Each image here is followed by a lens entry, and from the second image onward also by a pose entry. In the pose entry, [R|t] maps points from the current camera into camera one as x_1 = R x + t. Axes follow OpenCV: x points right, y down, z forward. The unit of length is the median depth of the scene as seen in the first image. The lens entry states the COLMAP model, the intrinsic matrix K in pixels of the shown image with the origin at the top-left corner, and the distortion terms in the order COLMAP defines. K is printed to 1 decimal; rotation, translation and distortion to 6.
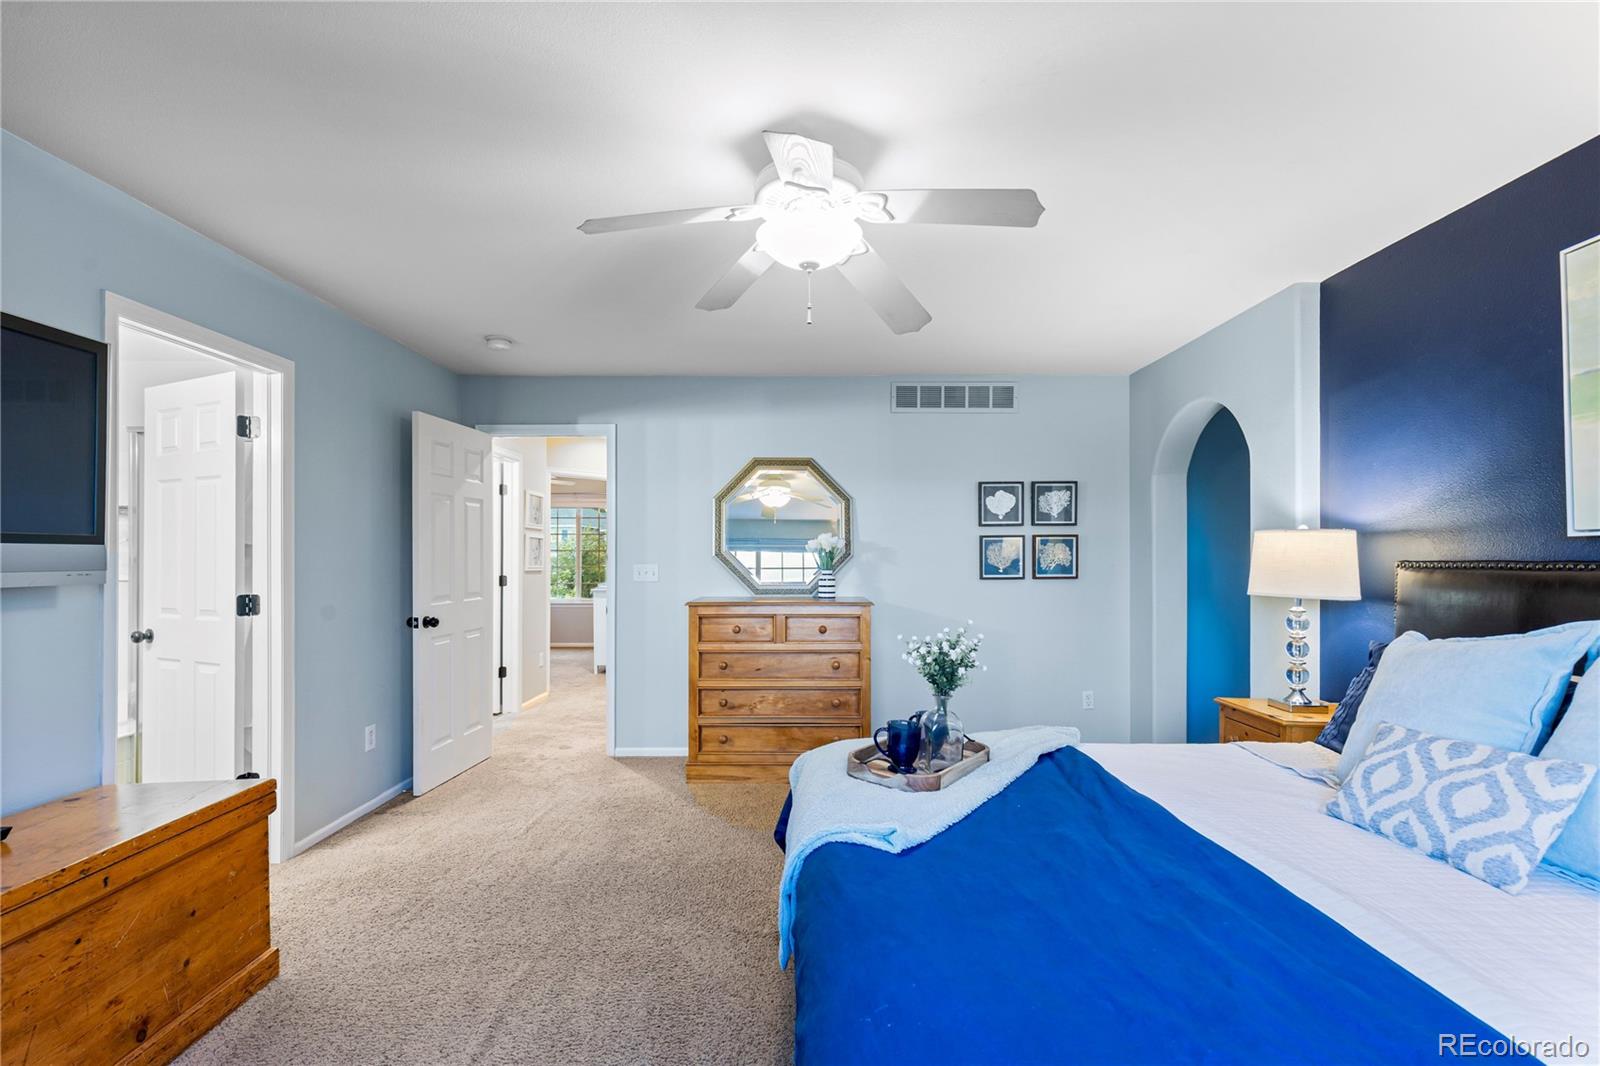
lens RADIAL K [[718.2, 0, 801.1], [0, 718.2, 544.7], [0, 0, 1]] dist [0.002585, -0.000330]
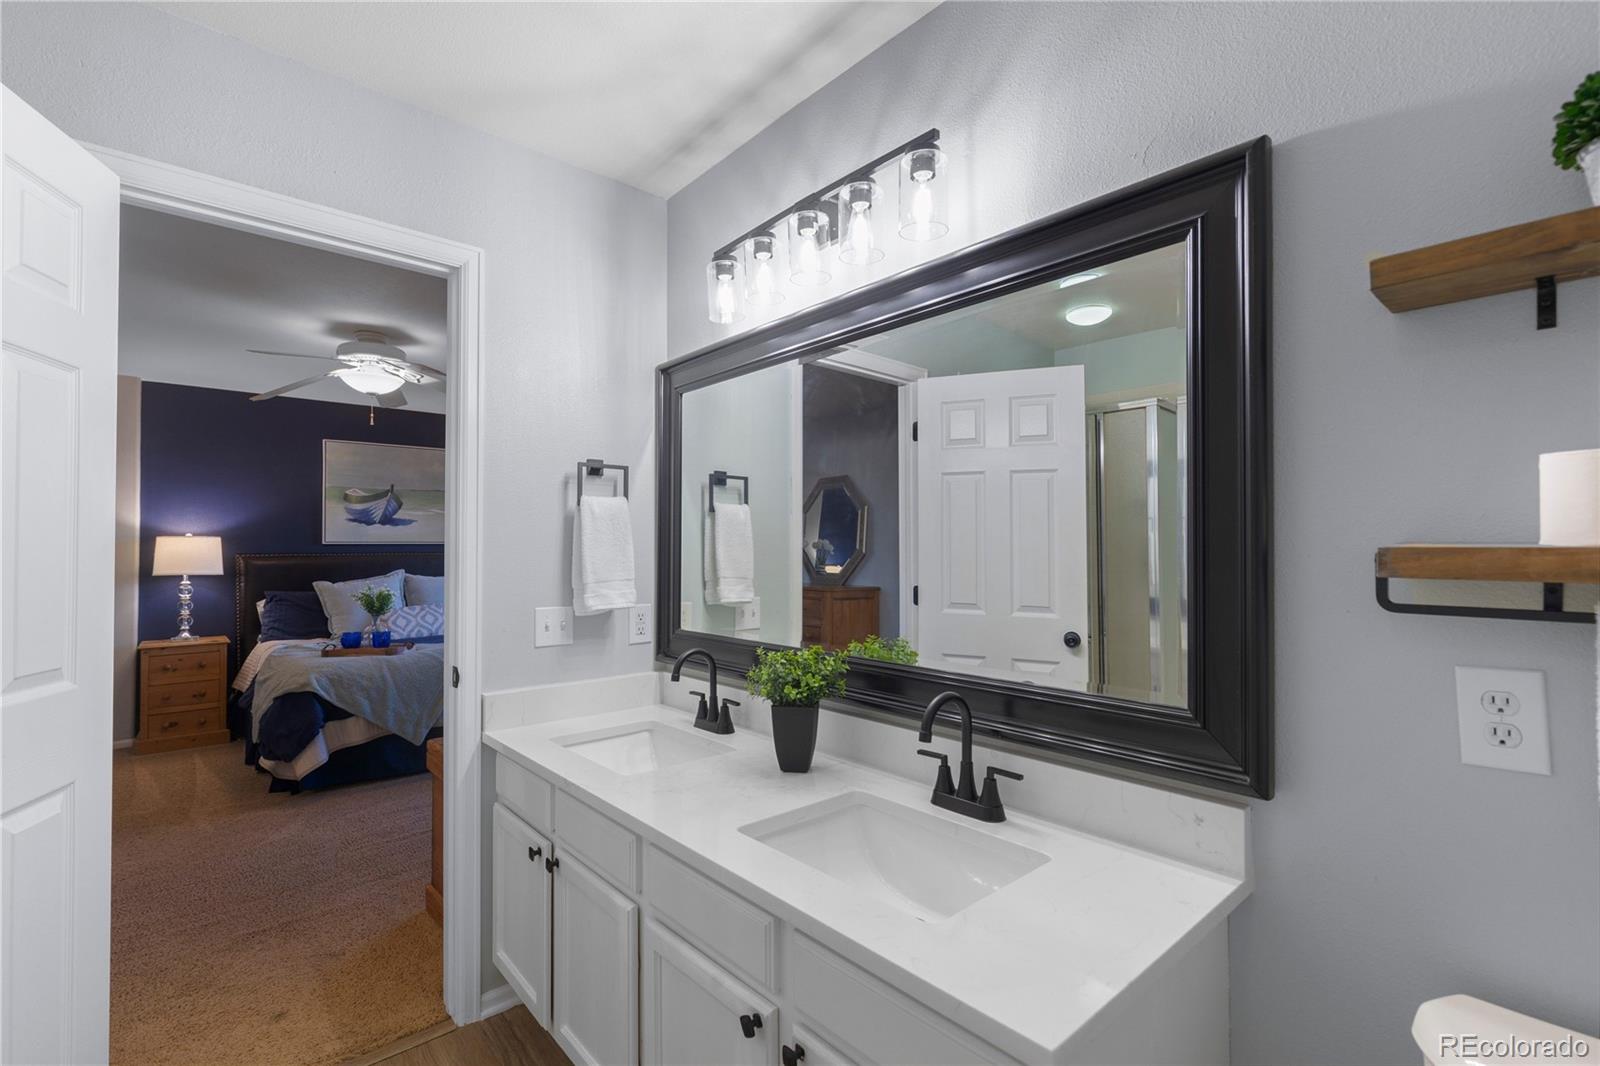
lens RADIAL K [[723.6, 0, 805.1], [0, 723.6, 538.7], [0, 0, 1]] dist [0.002093, 0.000023]
pose [[-0.663618, 0.013929, 0.747942, -2.228367], [-0.008979, 0.999606, -0.026582, 0.024638], [-0.748018, -0.024356, -0.663232, 1.470131]]
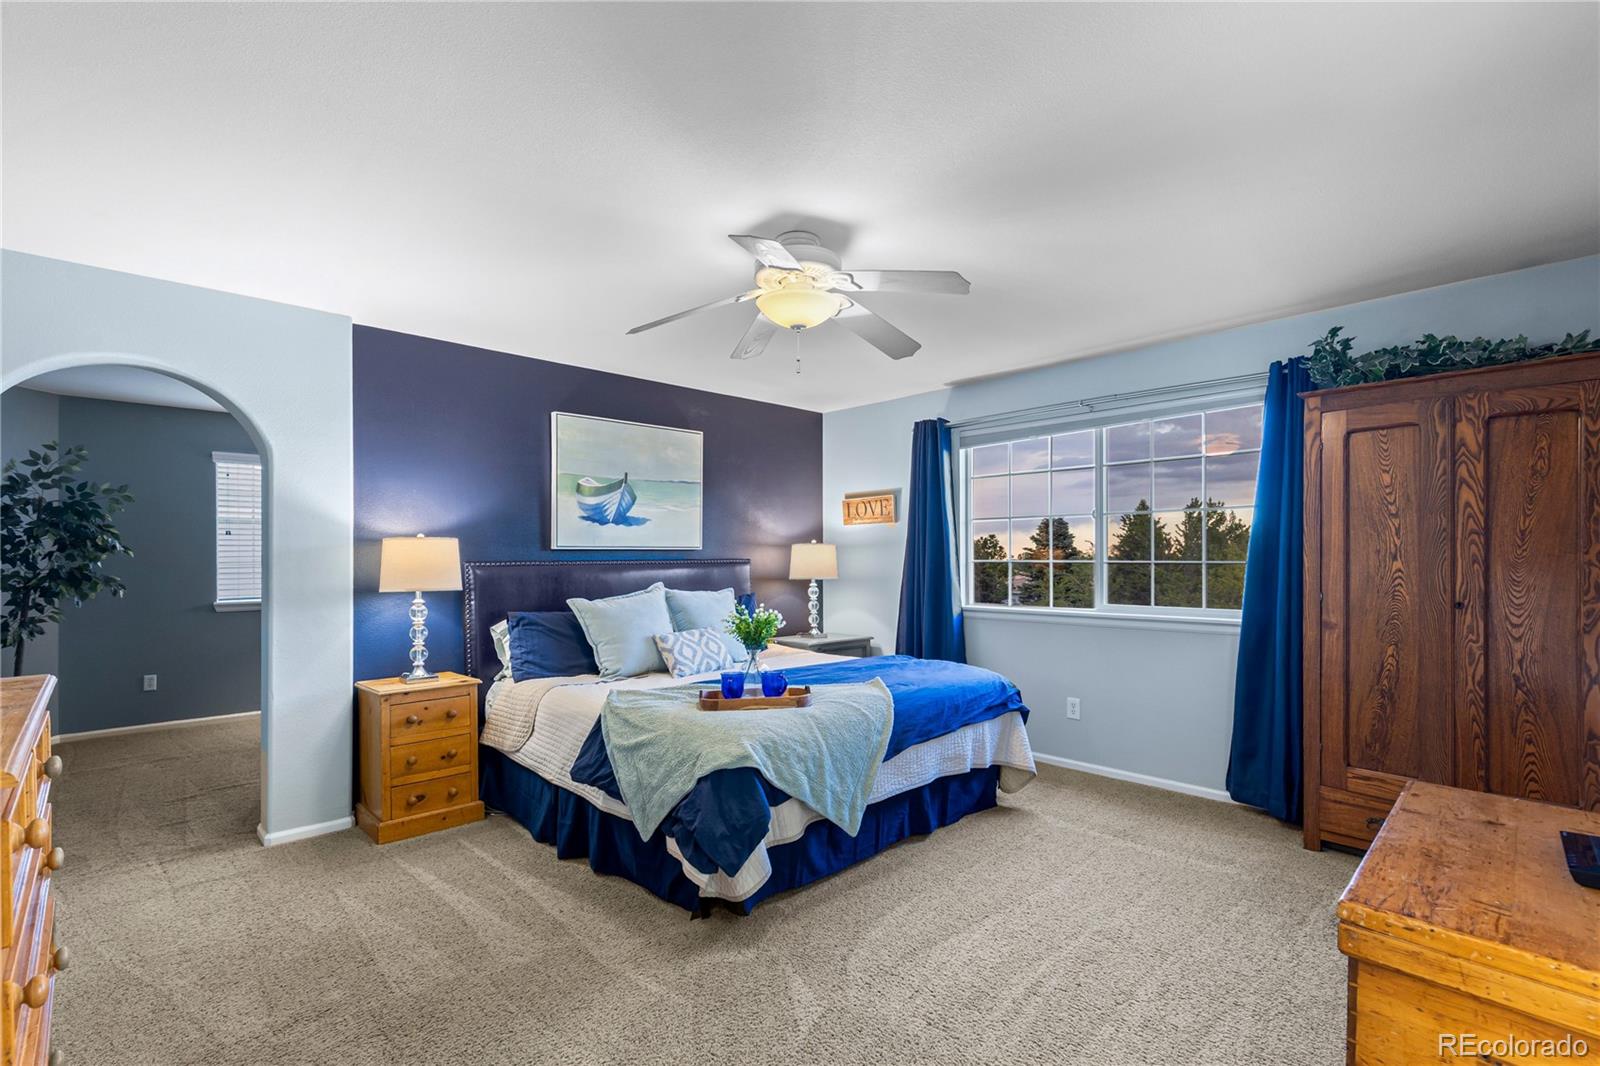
lens RADIAL K [[731.0, 0, 799.9], [0, 731.0, 560.8], [0, 0, 1]] dist [0.000973, -0.000078]
pose [[-0.696447, 0.001262, 0.717607, -0.959090], [-0.008143, 0.999920, -0.009661, 0.036696], [-0.717562, -0.012572, -0.696381, 1.985290]]
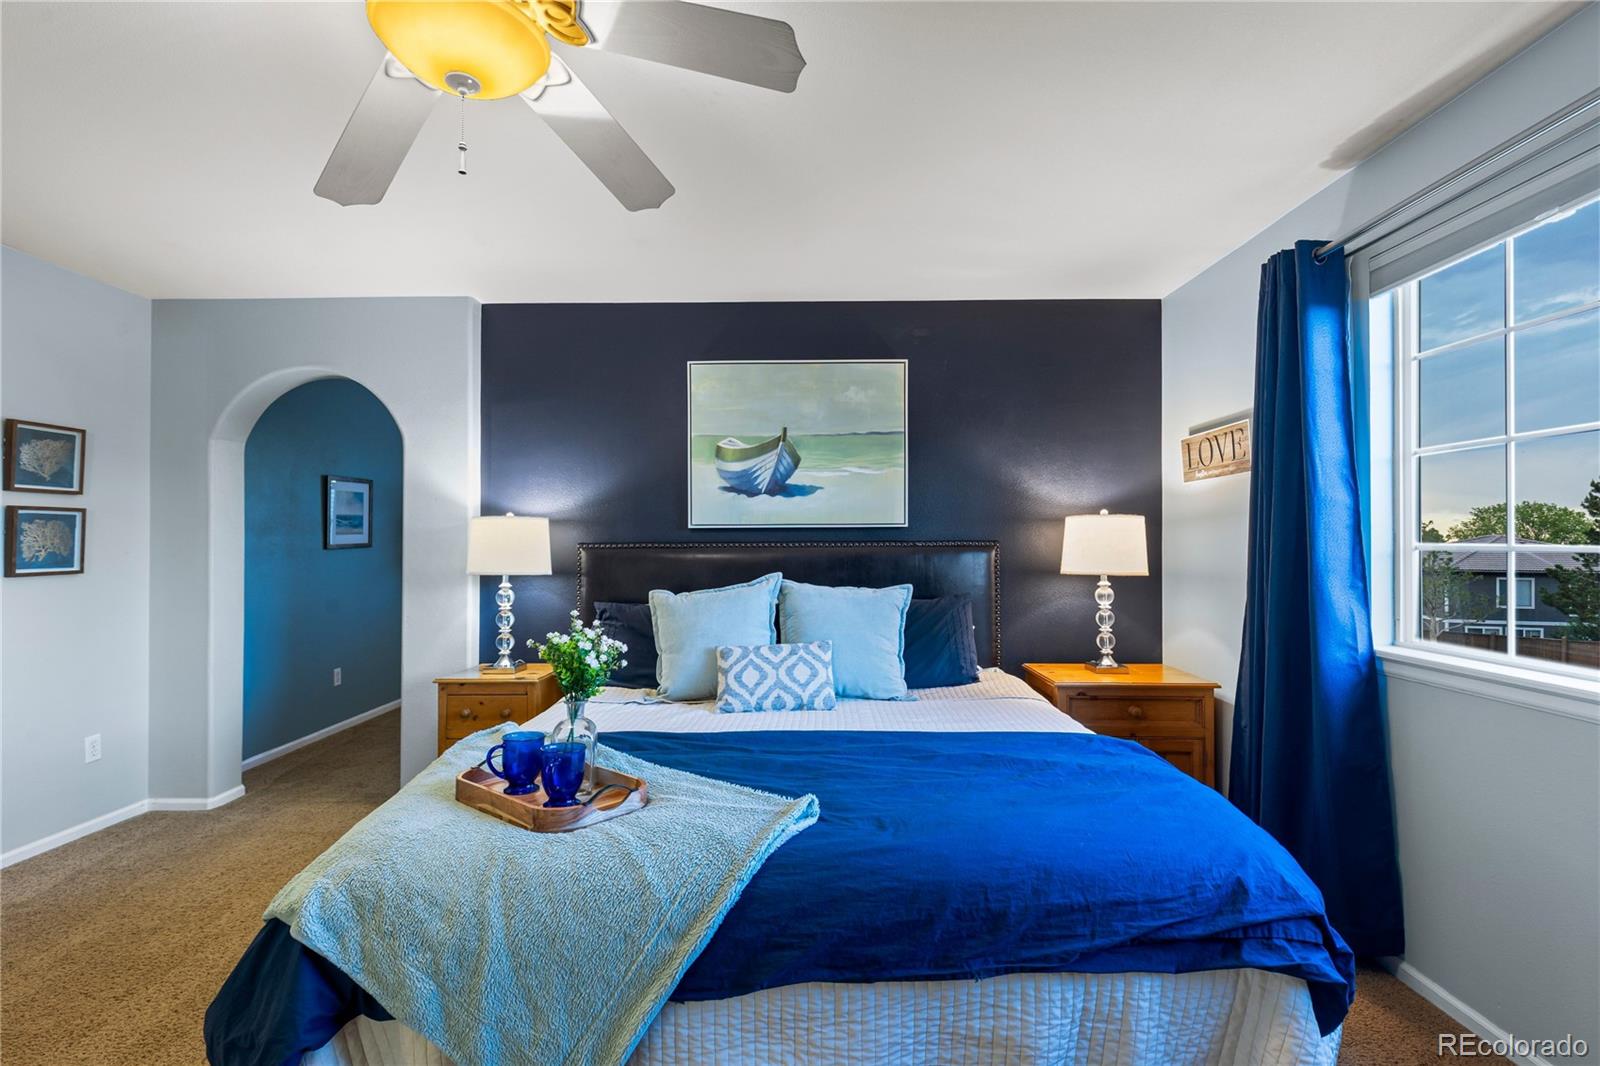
lens RADIAL K [[718.2, 0, 801.1], [0, 718.2, 544.7], [0, 0, 1]] dist [0.002585, -0.000330]
pose [[0.006581, -0.006171, 0.999959, -0.657542], [-0.015061, 0.999867, 0.006270, 0.012628], [-0.999865, -0.015102, 0.006487, 0.727044]]
